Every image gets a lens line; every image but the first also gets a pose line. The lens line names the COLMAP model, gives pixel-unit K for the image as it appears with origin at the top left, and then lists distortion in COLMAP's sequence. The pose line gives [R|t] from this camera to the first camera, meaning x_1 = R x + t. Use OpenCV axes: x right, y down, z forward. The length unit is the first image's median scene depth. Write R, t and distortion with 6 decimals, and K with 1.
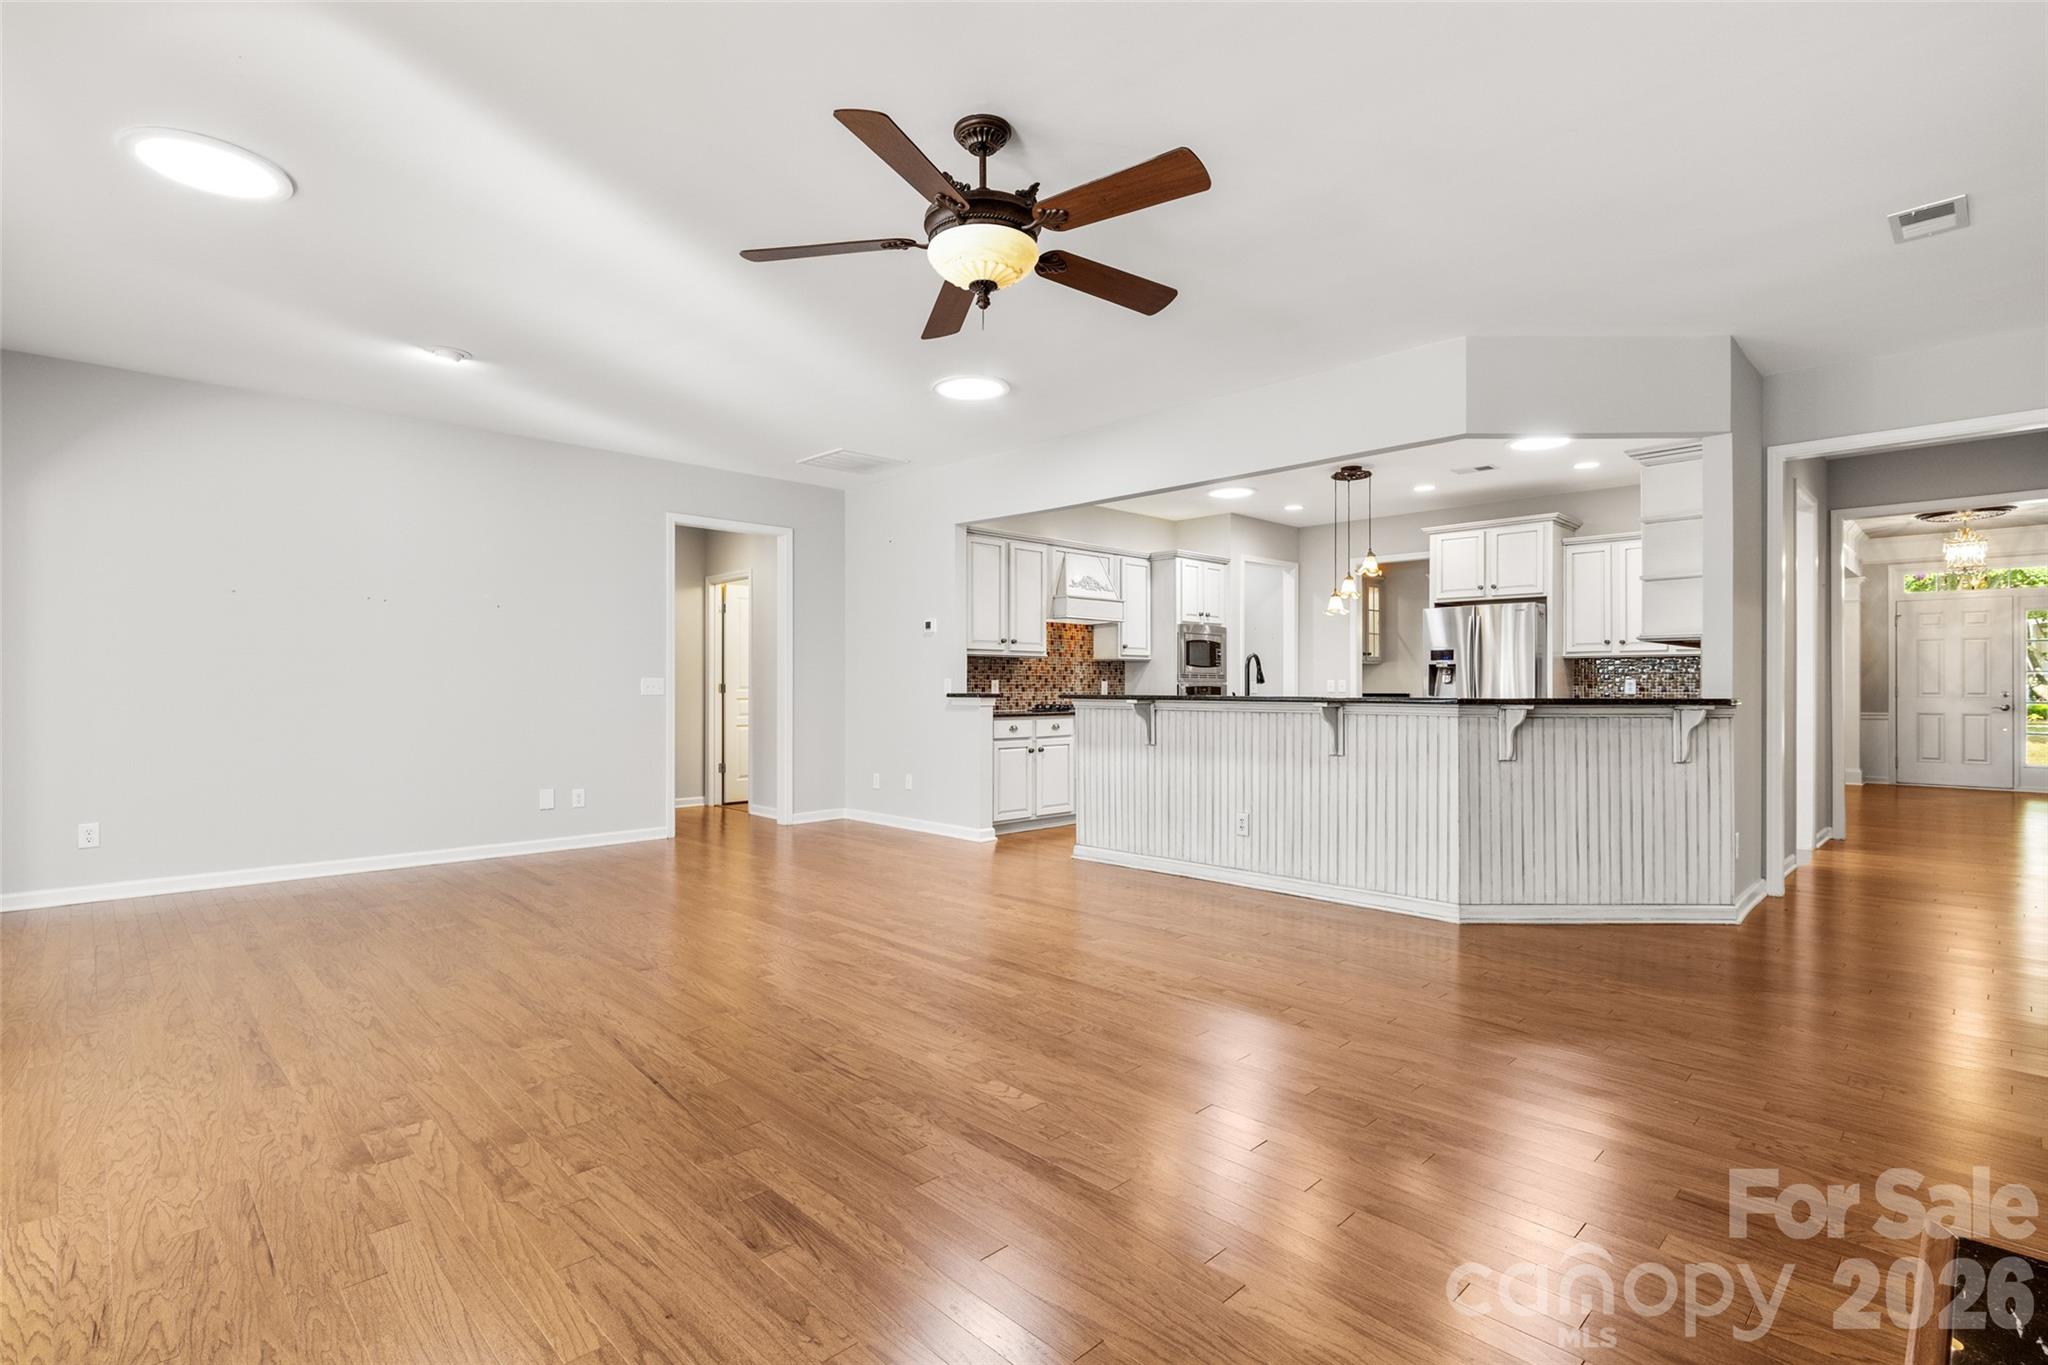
lens RADIAL K [[972.4, 0, 1025.3], [0, 972.4, 694.0], [0, 0, 1]] dist [-0.003990, -0.001337]
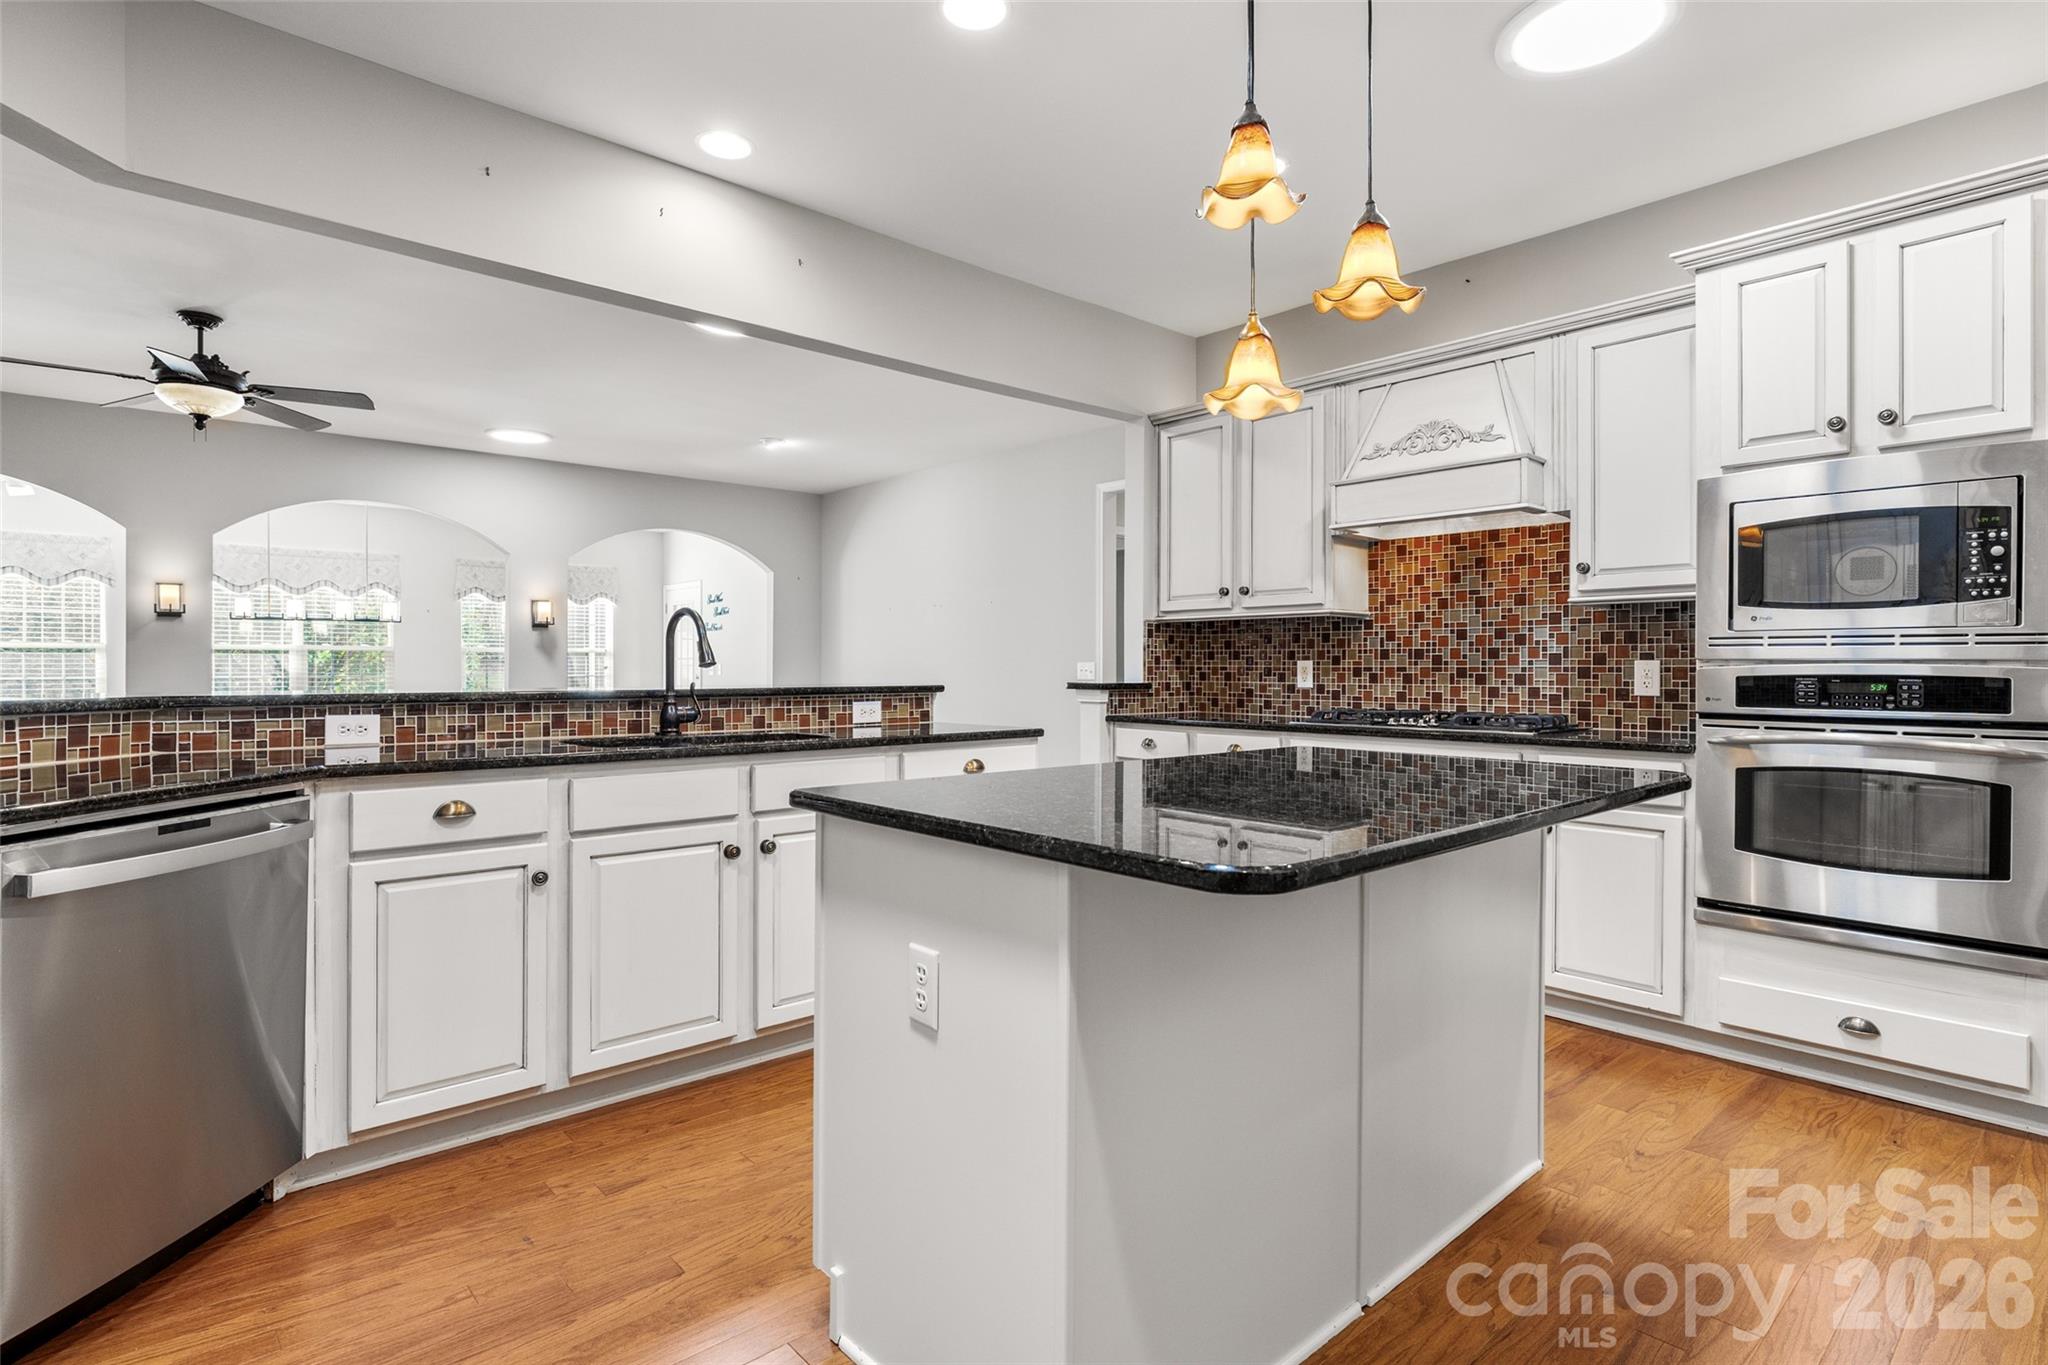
lens RADIAL K [[1056.0, 0, 1006.7], [0, 1056.0, 649.7], [0, 0, 1]] dist [-0.001437, 0.000381]
pose [[-0.060761, -0.019049, -0.997971, 0.551007], [-0.008633, 0.999791, -0.018558, -0.007734], [0.998115, 0.007488, -0.060912, 0.837684]]
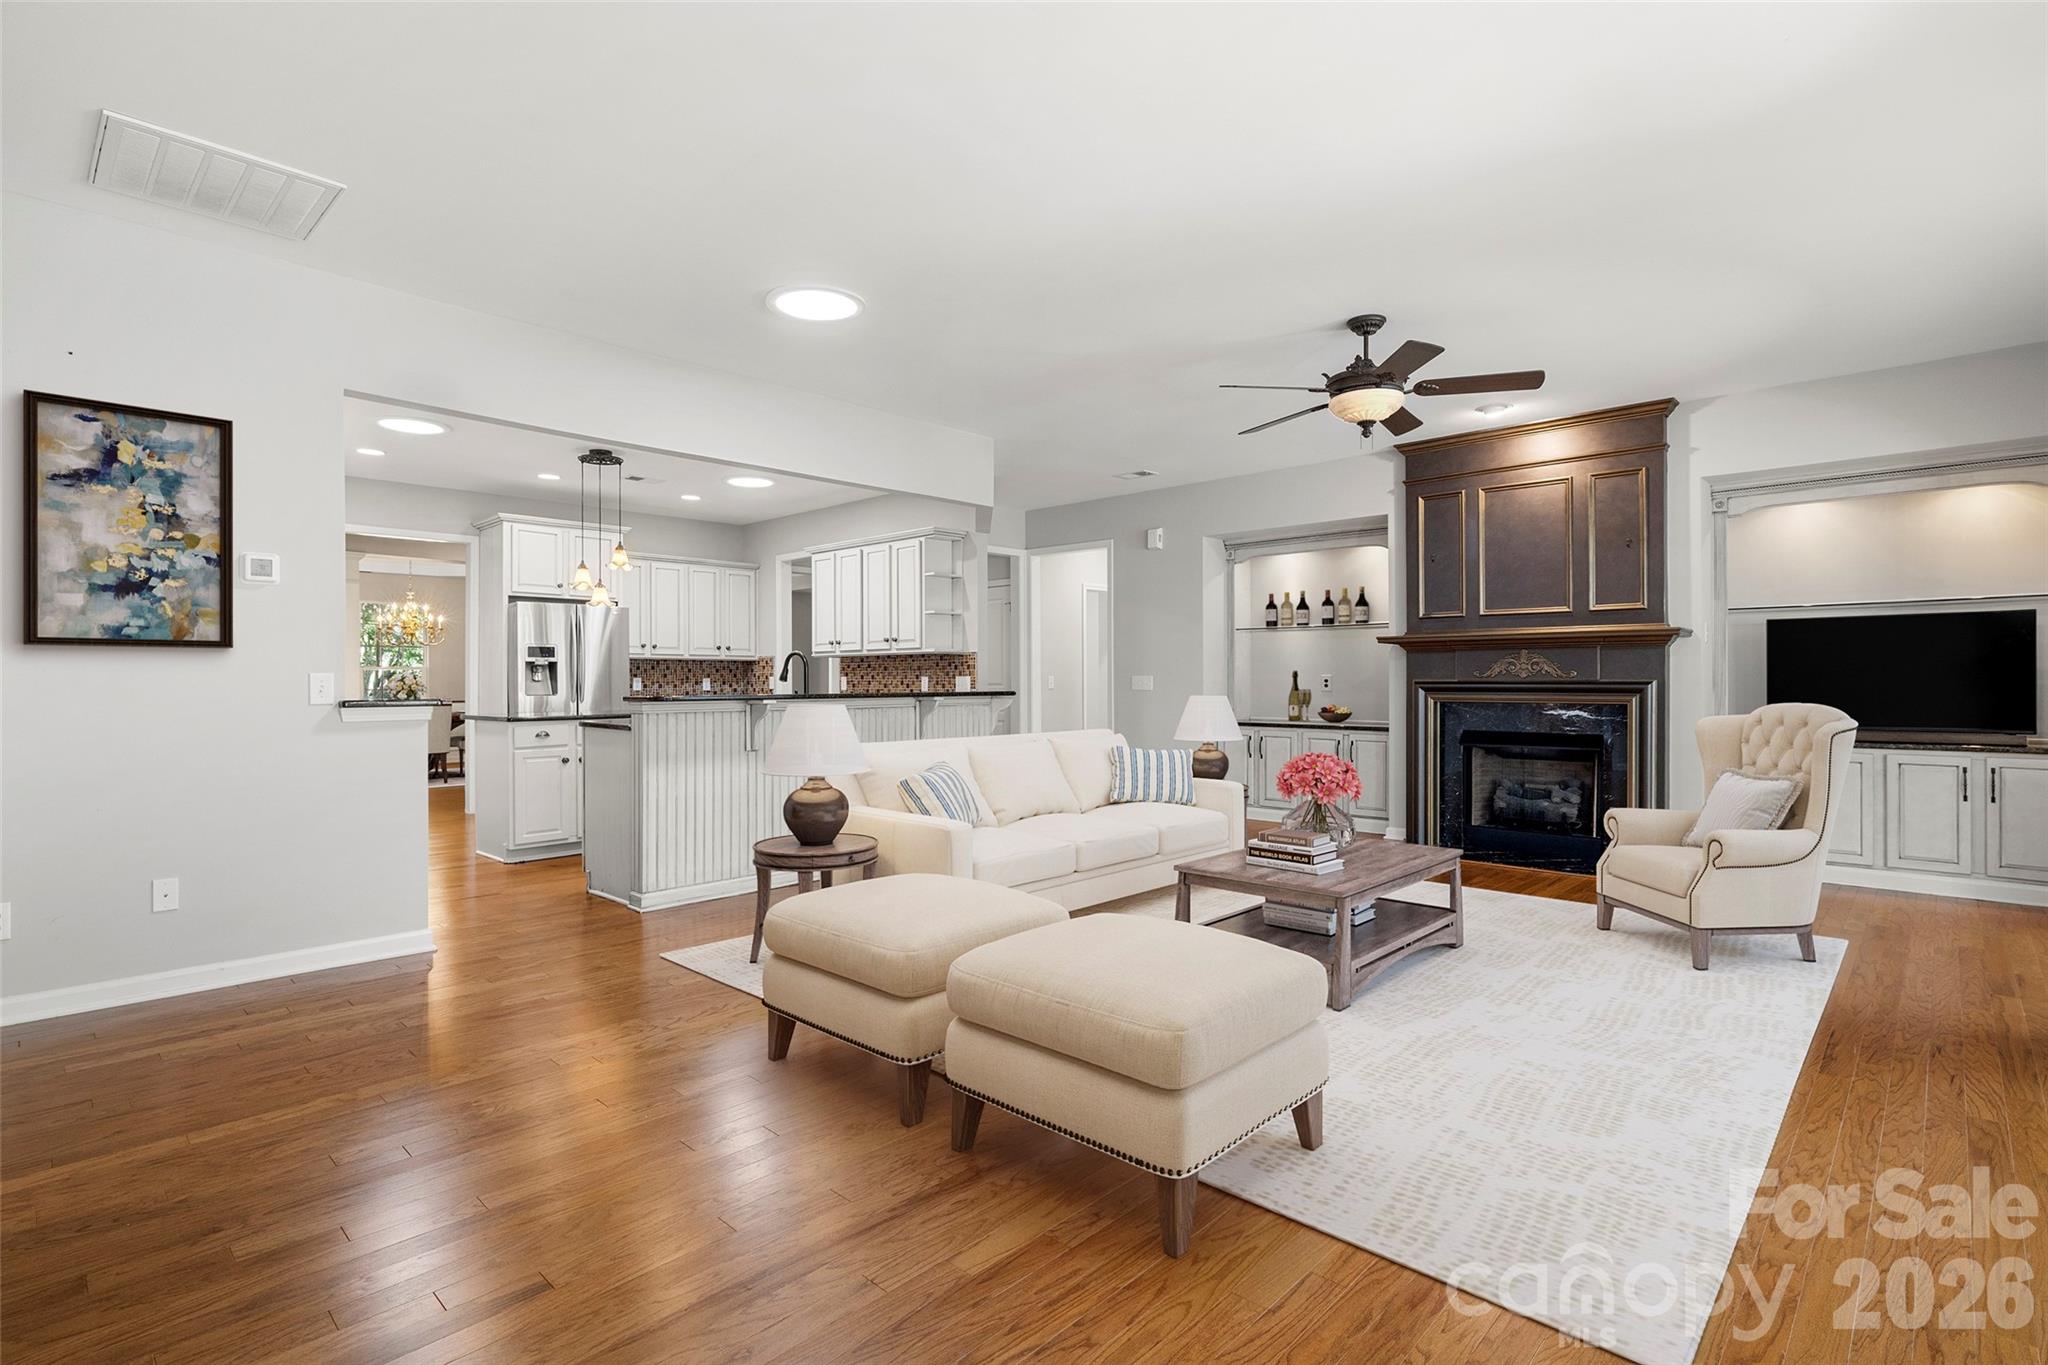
lens RADIAL K [[972.4, 0, 1017.1], [0, 972.4, 686.6], [0, 0, 1]] dist [-0.003990, -0.001337]
pose [[-0.033636, -0.006097, 0.999416, -0.546457], [0.011514, 0.999913, 0.006487, -0.006588], [-0.999368, 0.011725, -0.033562, 0.560153]]
